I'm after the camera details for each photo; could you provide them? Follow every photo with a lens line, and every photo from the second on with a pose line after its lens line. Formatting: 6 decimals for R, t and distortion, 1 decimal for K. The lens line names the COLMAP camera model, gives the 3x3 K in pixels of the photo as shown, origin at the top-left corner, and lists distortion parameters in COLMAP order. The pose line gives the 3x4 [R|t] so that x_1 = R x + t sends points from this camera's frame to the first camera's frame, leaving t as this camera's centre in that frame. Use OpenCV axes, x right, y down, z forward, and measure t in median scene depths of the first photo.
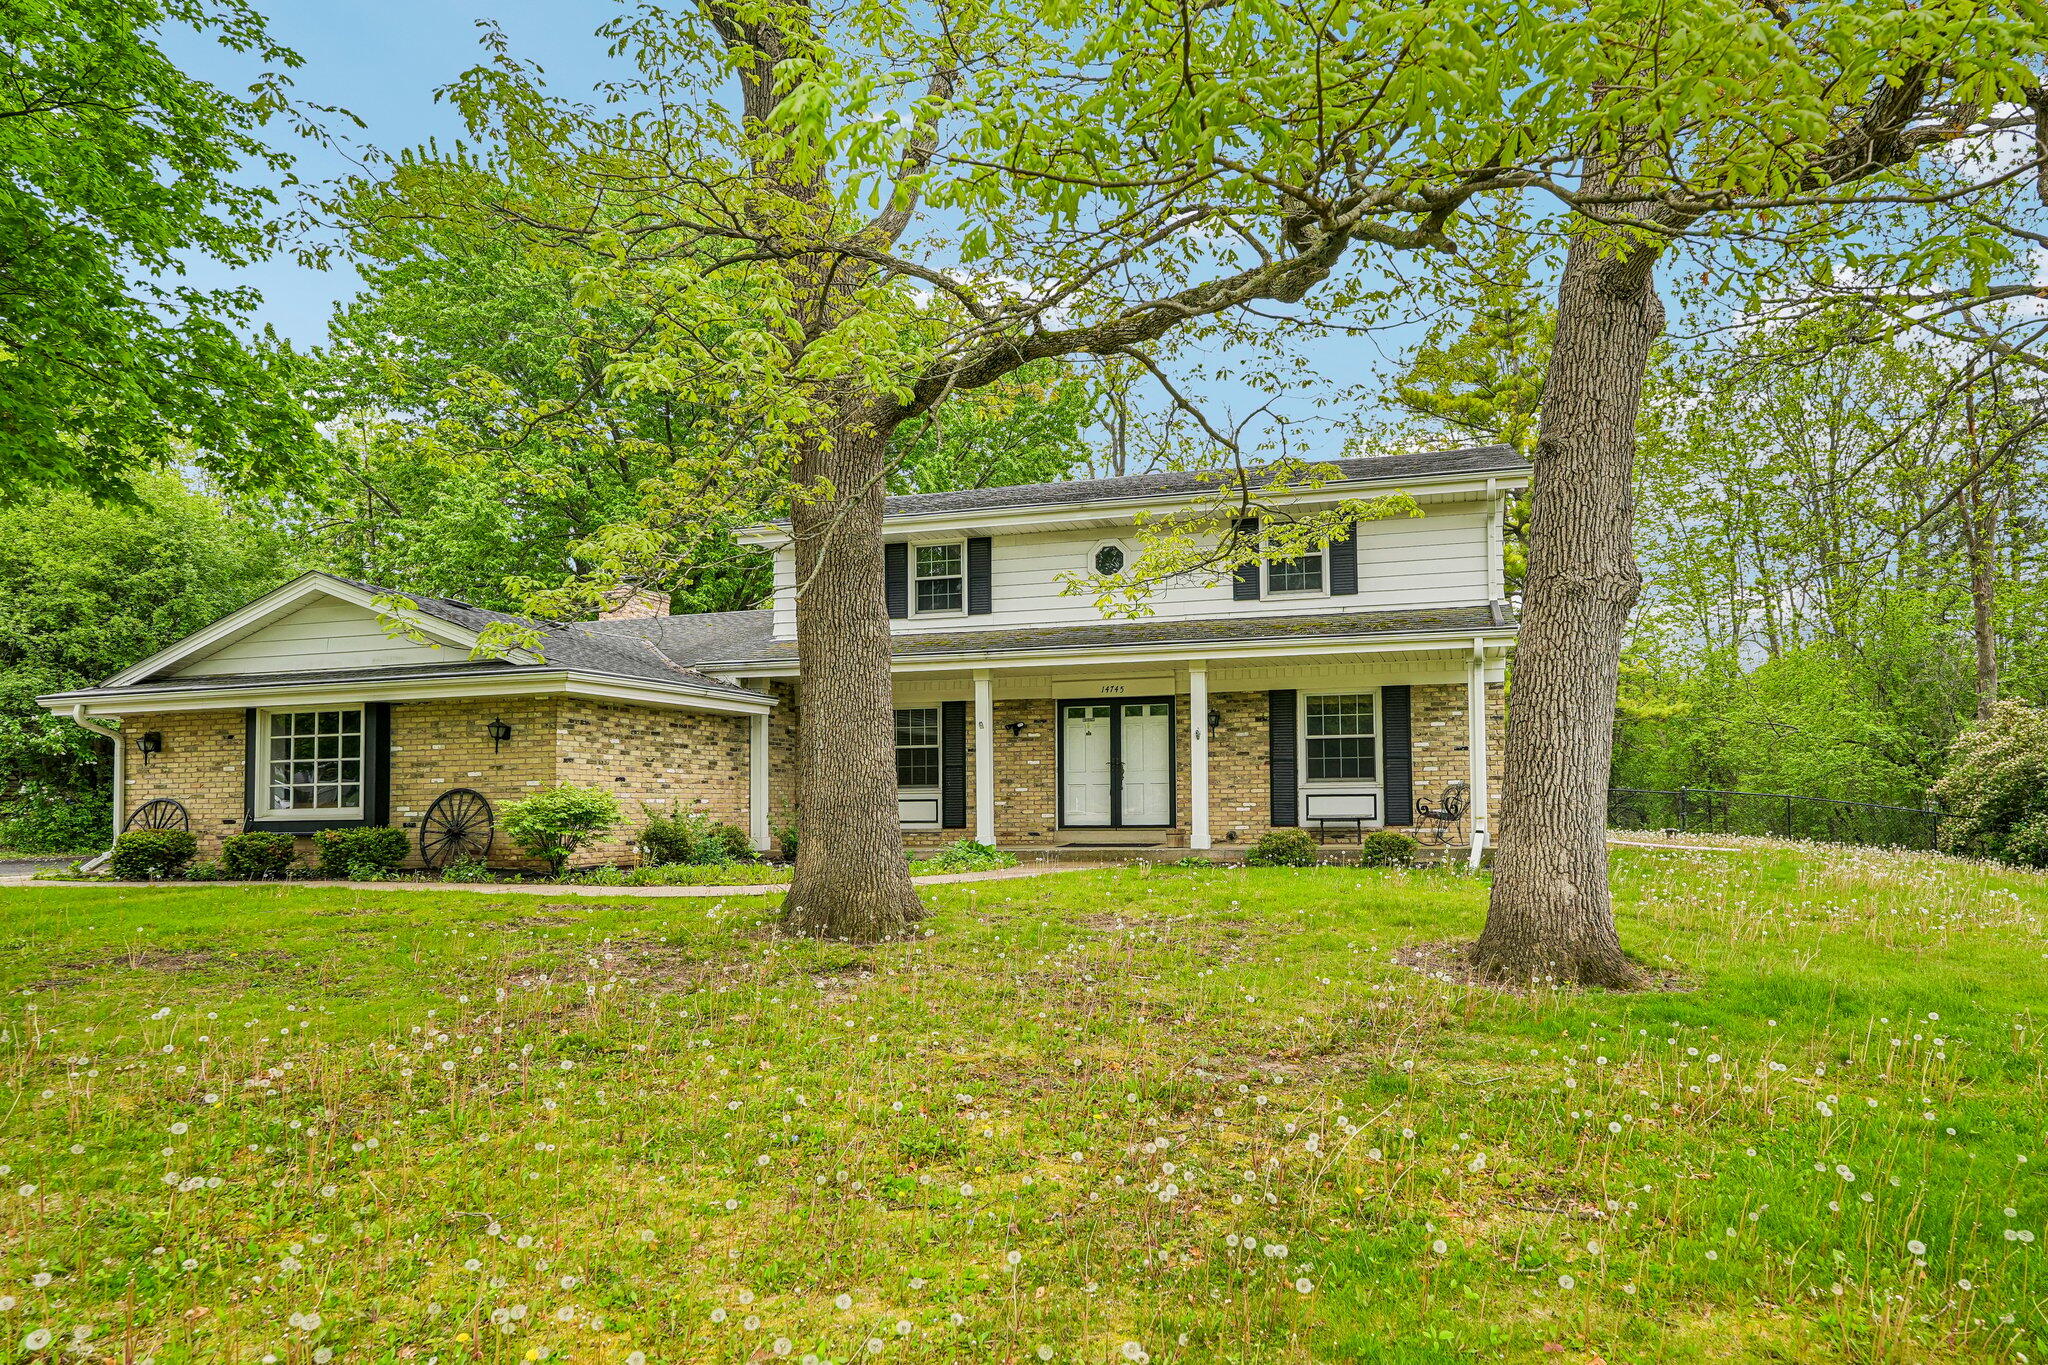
lens RADIAL K [[1333.7, 0, 1084.6], [0, 1333.7, 731.5], [0, 0, 1]] dist [-0.001217, 0.004794]
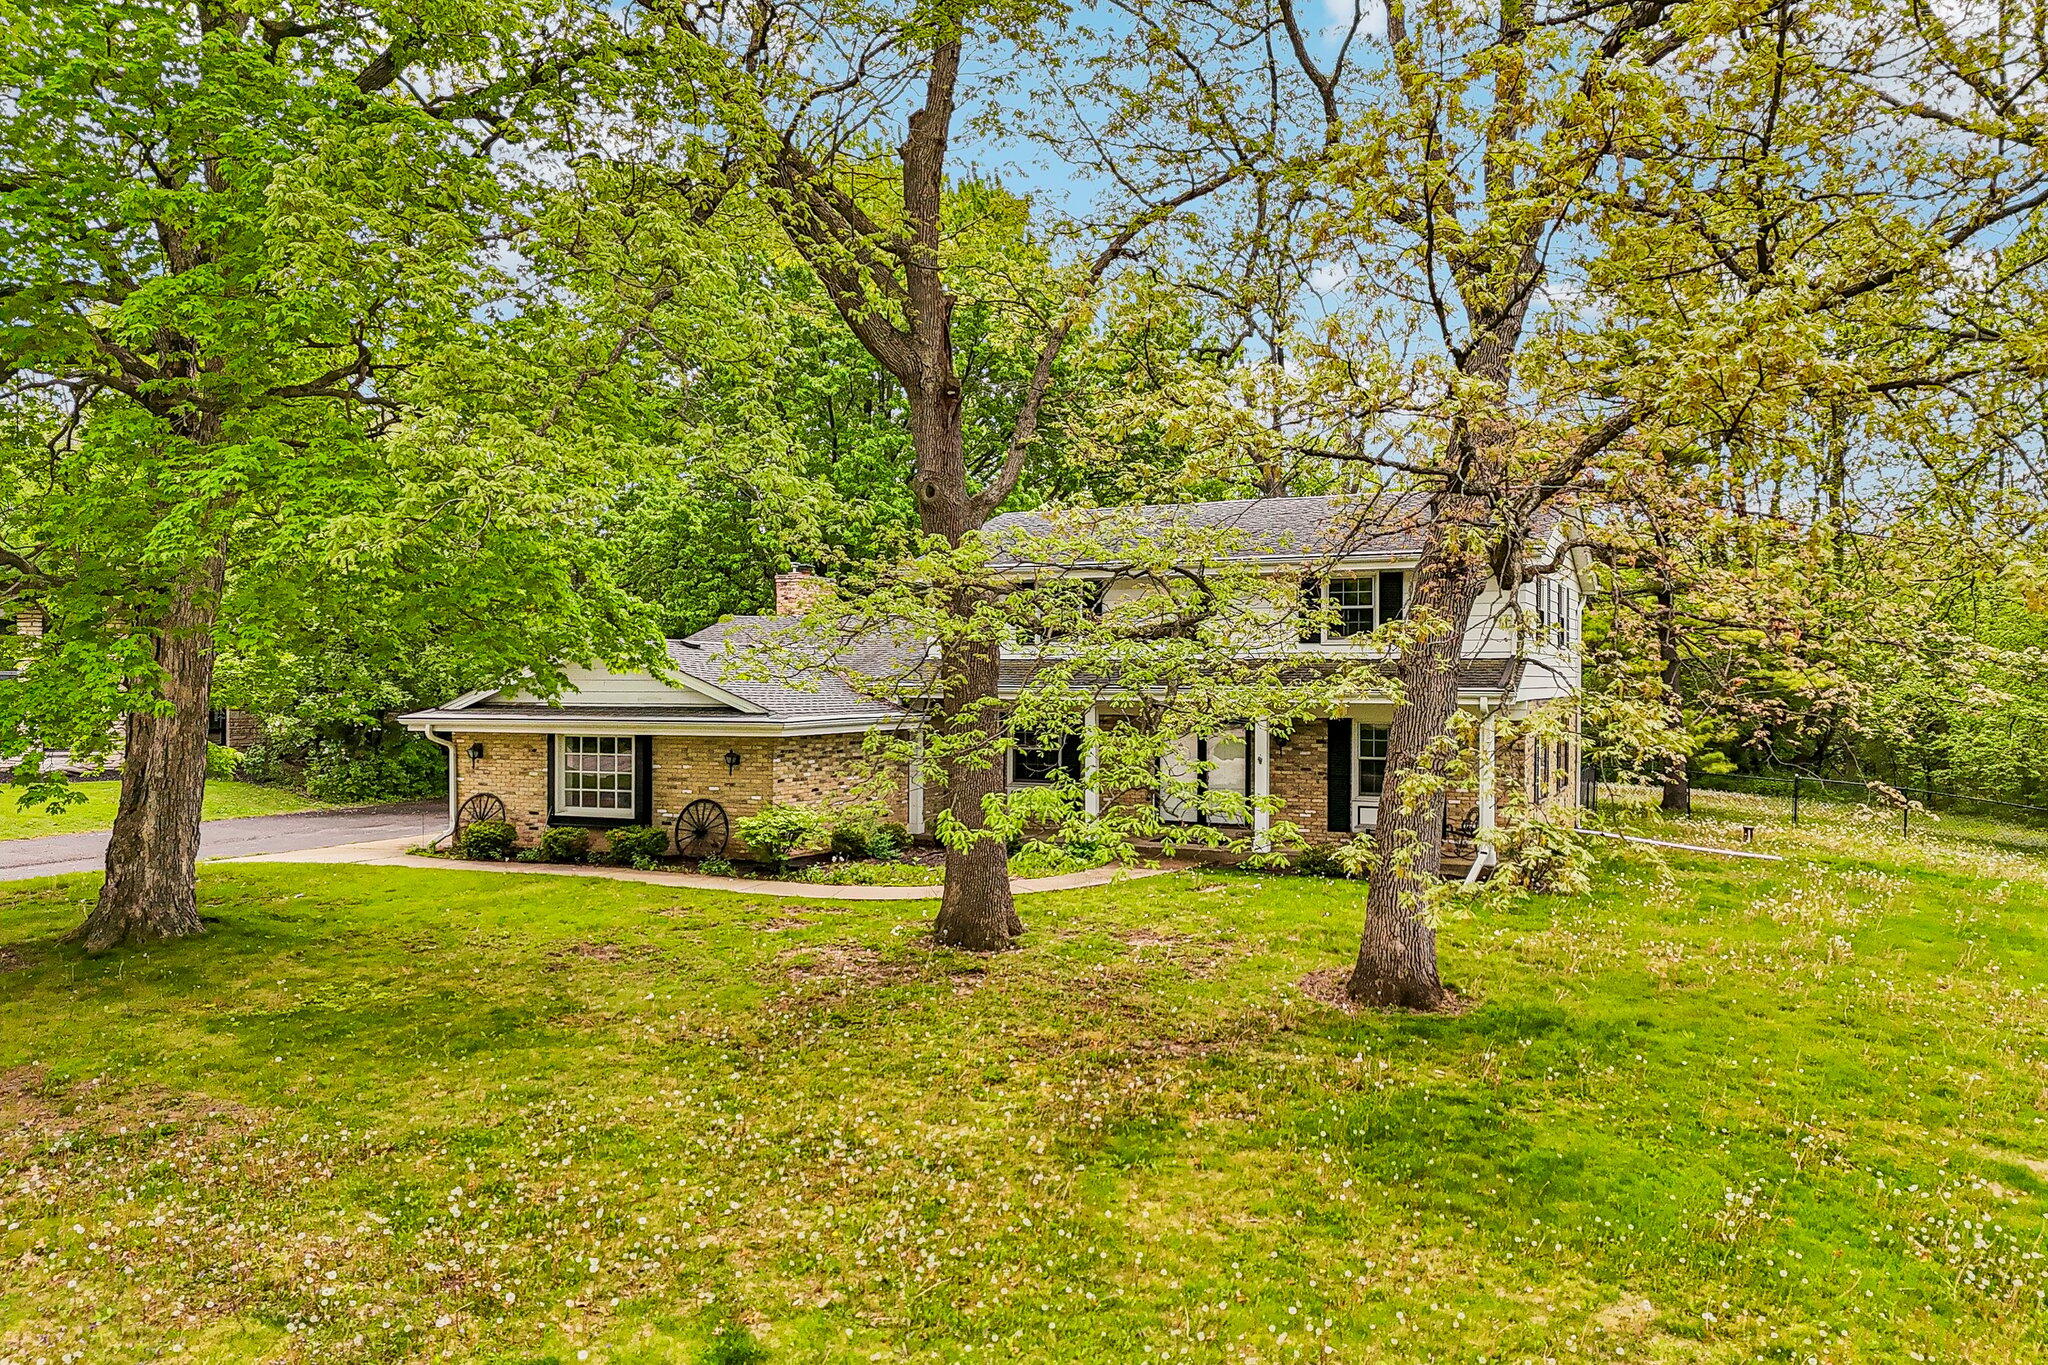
lens RADIAL K [[1508.6, 0, 1024.0], [0, 1508.6, 682.5], [0, 0, 1]] dist [0.110714, -0.123296]
pose [[0.986882, 0.014013, -0.160836, 0.098242], [-0.006623, 0.998901, 0.046391, -0.142315], [0.161310, -0.044717, 0.985890, -0.448047]]
